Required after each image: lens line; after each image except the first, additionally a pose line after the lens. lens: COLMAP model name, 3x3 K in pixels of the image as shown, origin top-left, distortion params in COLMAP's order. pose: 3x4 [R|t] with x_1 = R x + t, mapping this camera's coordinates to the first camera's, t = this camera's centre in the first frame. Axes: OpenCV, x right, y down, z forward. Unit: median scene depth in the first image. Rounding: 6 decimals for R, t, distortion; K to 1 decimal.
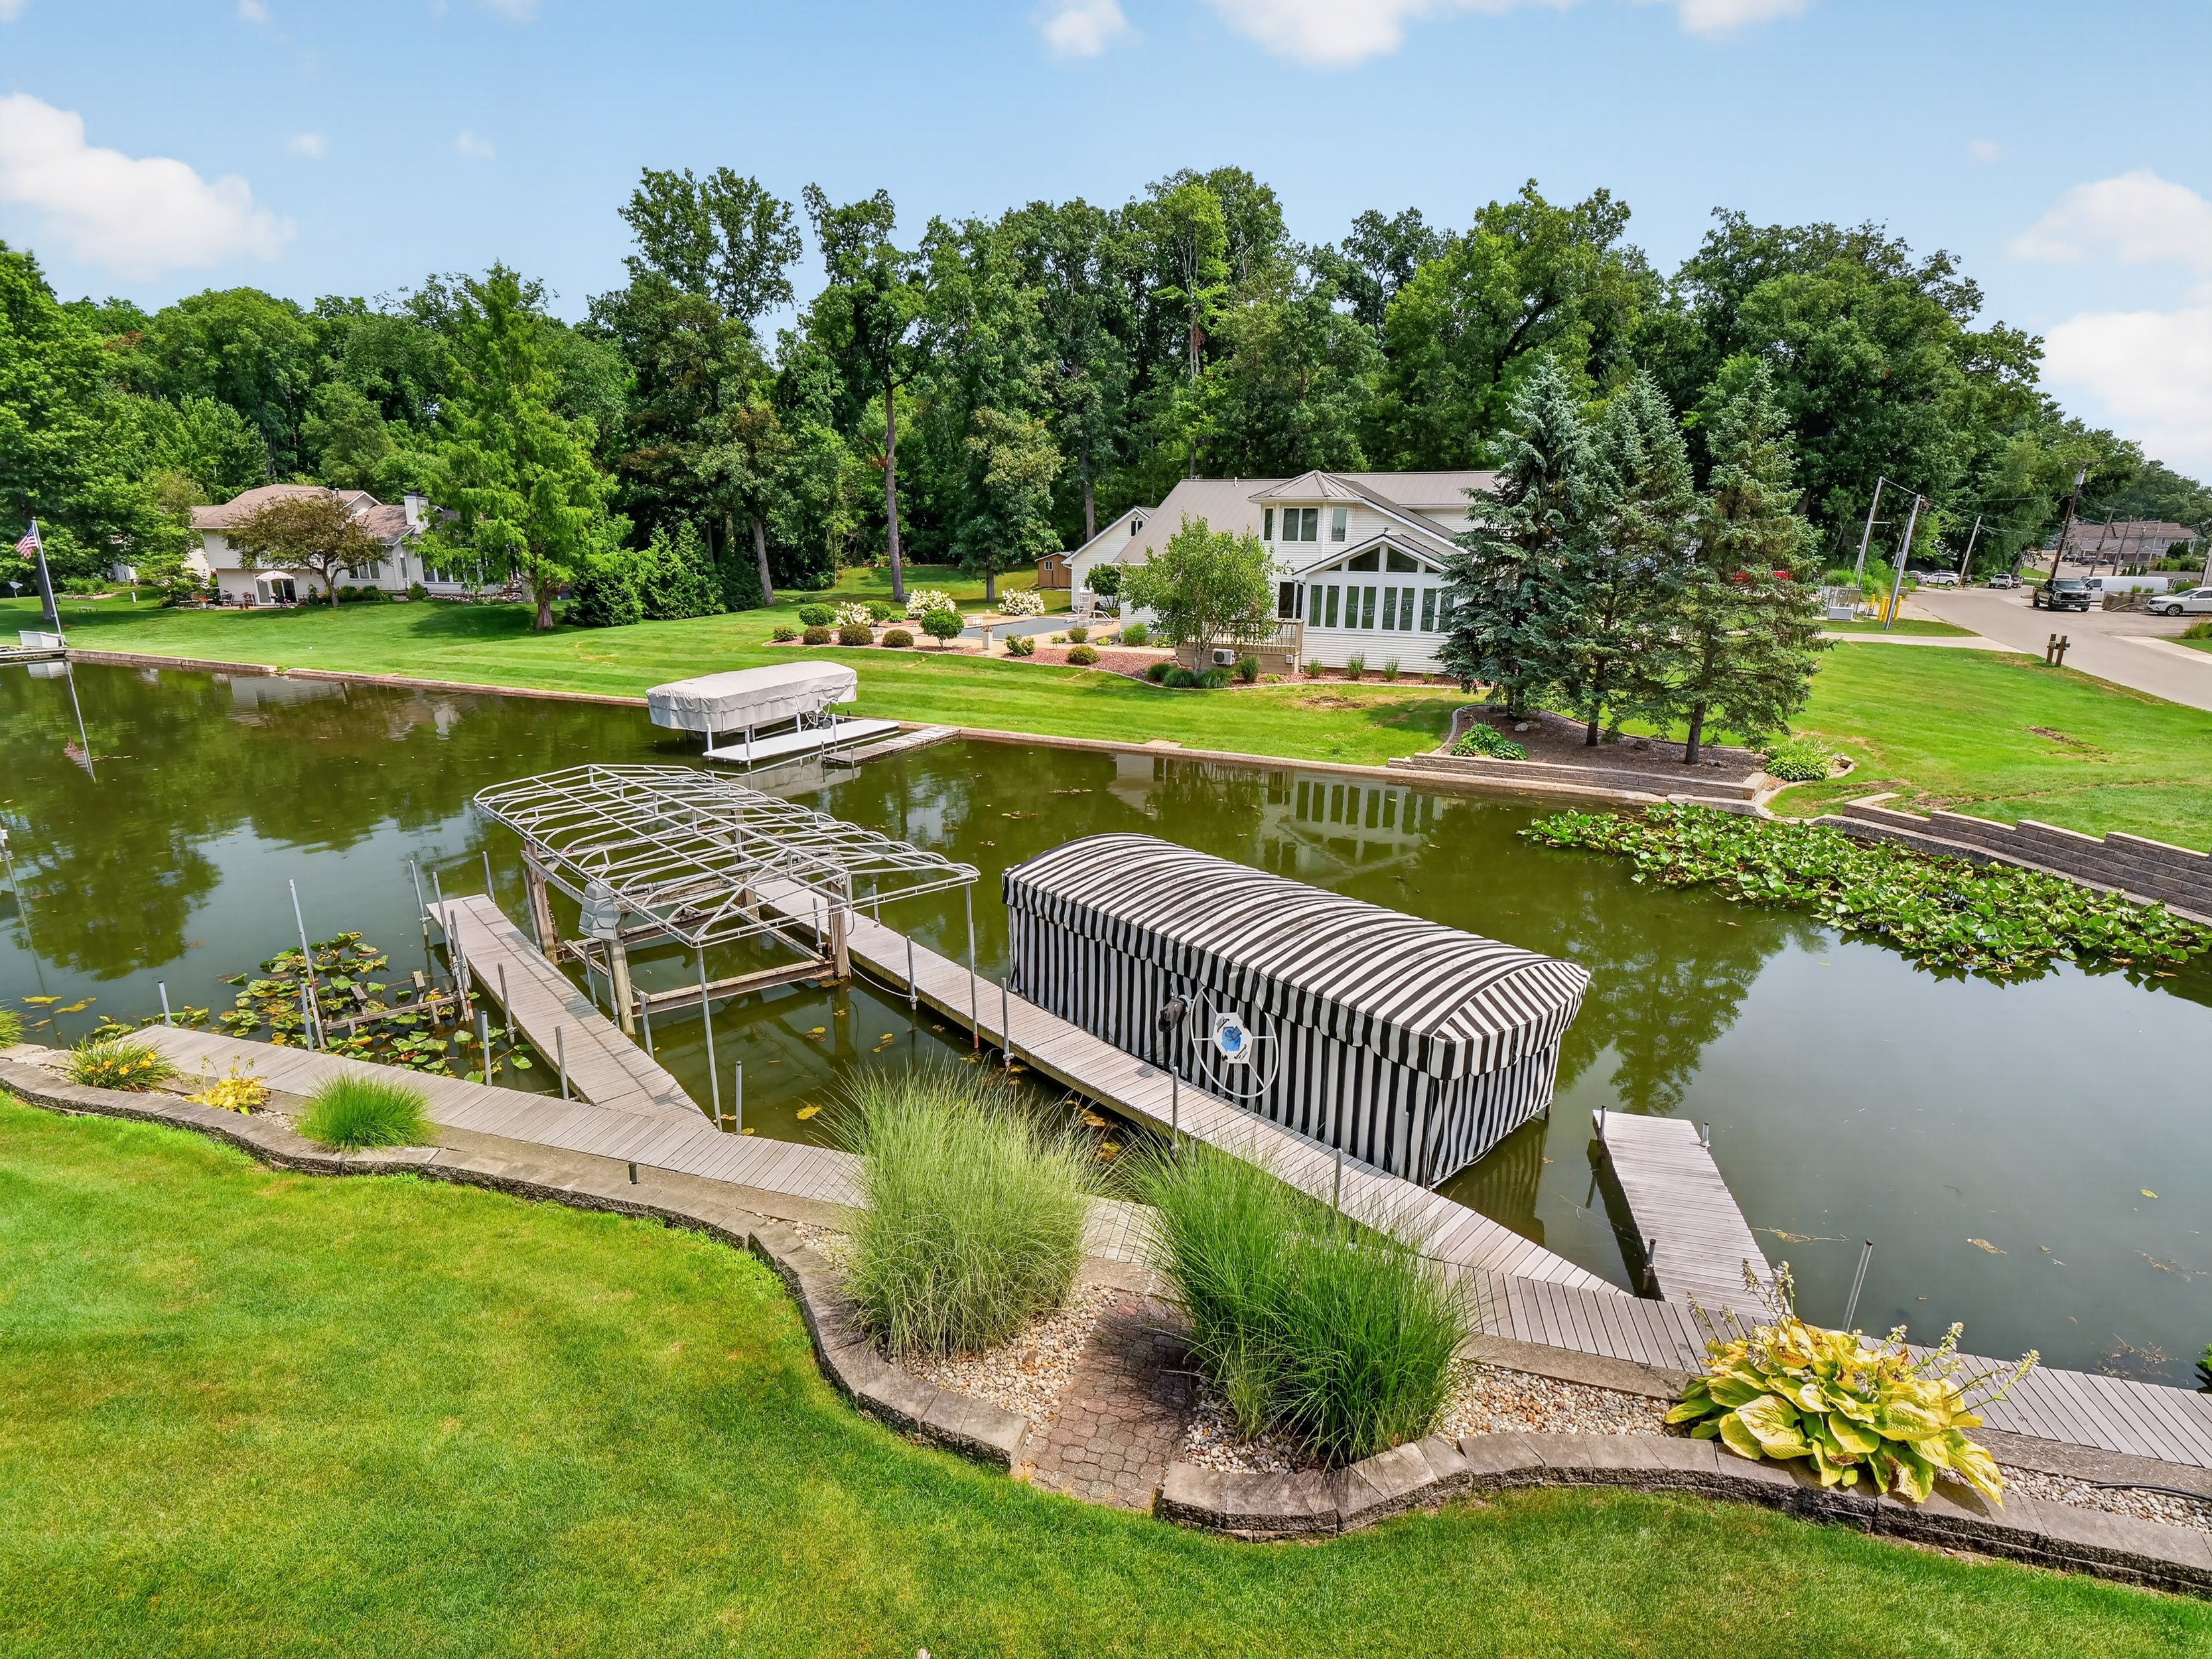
lens RADIAL K [[1078.4, 0, 1094.8], [0, 1078.4, 836.7], [0, 0, 1]] dist [-0.018196, 0.000042]
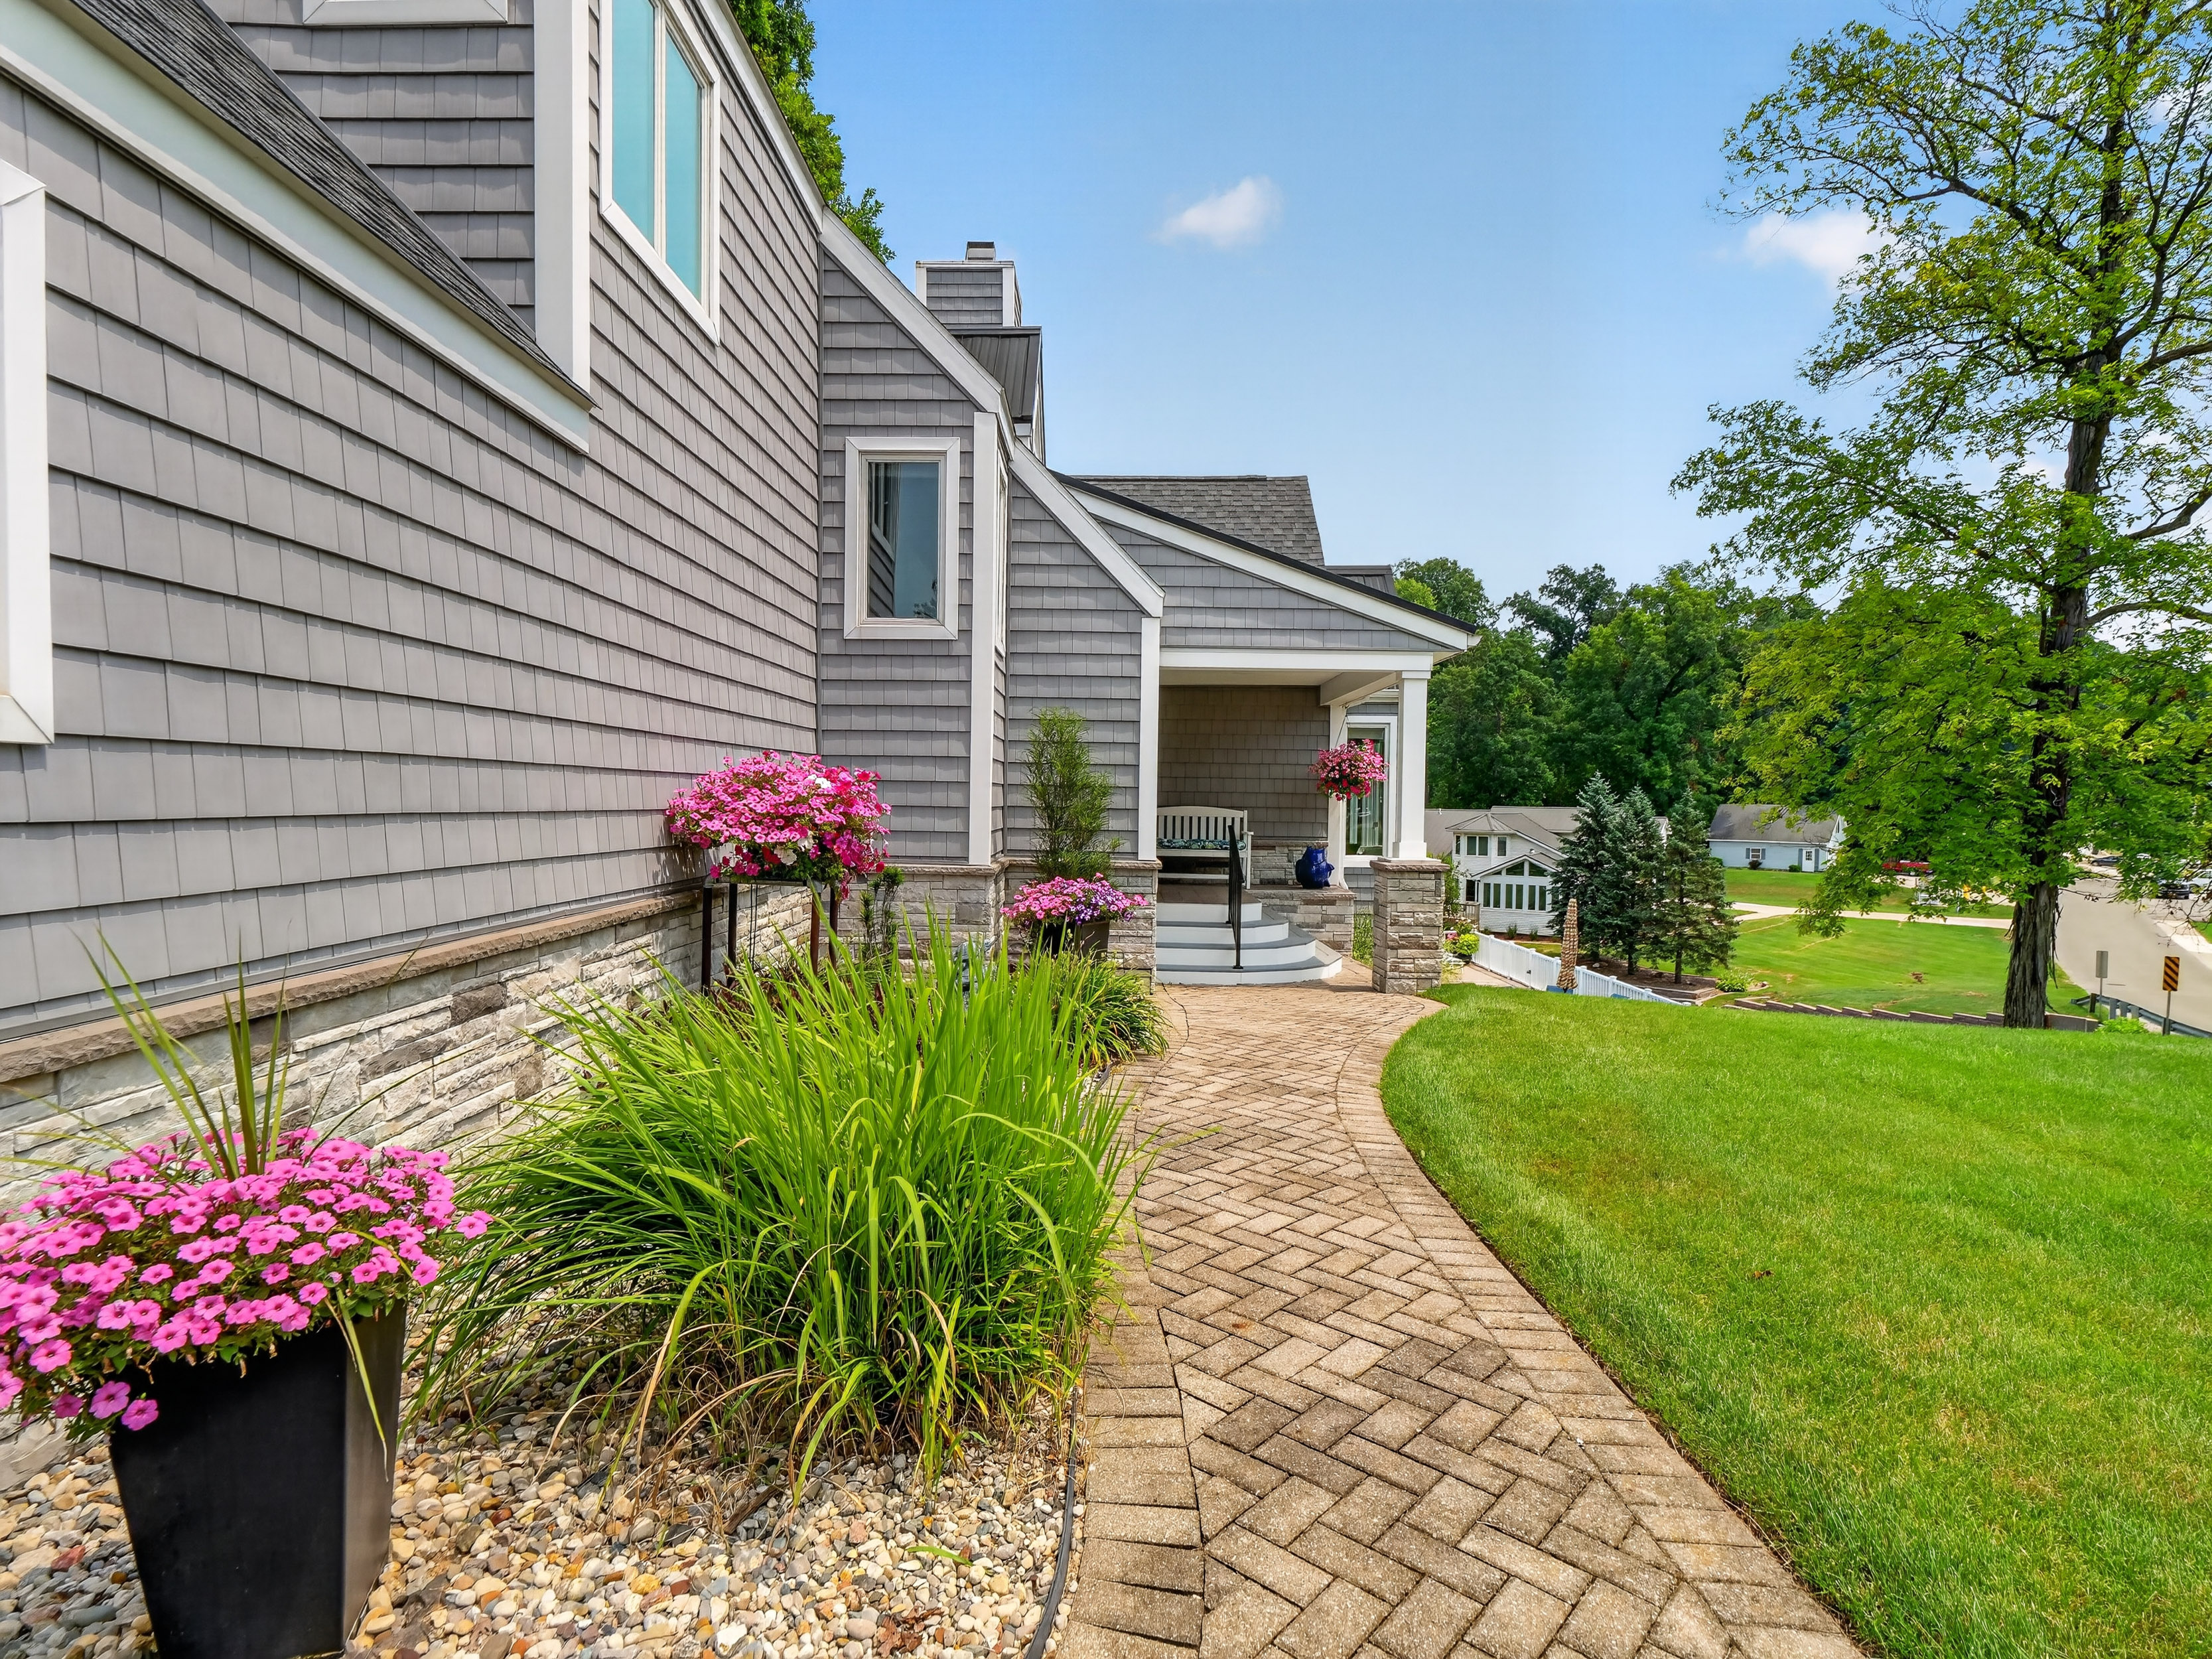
lens RADIAL K [[1164.9, 0, 1088.3], [0, 1164.9, 842.3], [0, 0, 1]] dist [-0.002054, 0.000456]
pose [[0.982051, 0.004647, -0.188560, -0.035433], [-0.048005, 0.972935, -0.226039, 0.082915], [0.182406, 0.231033, 0.955694, -0.492805]]
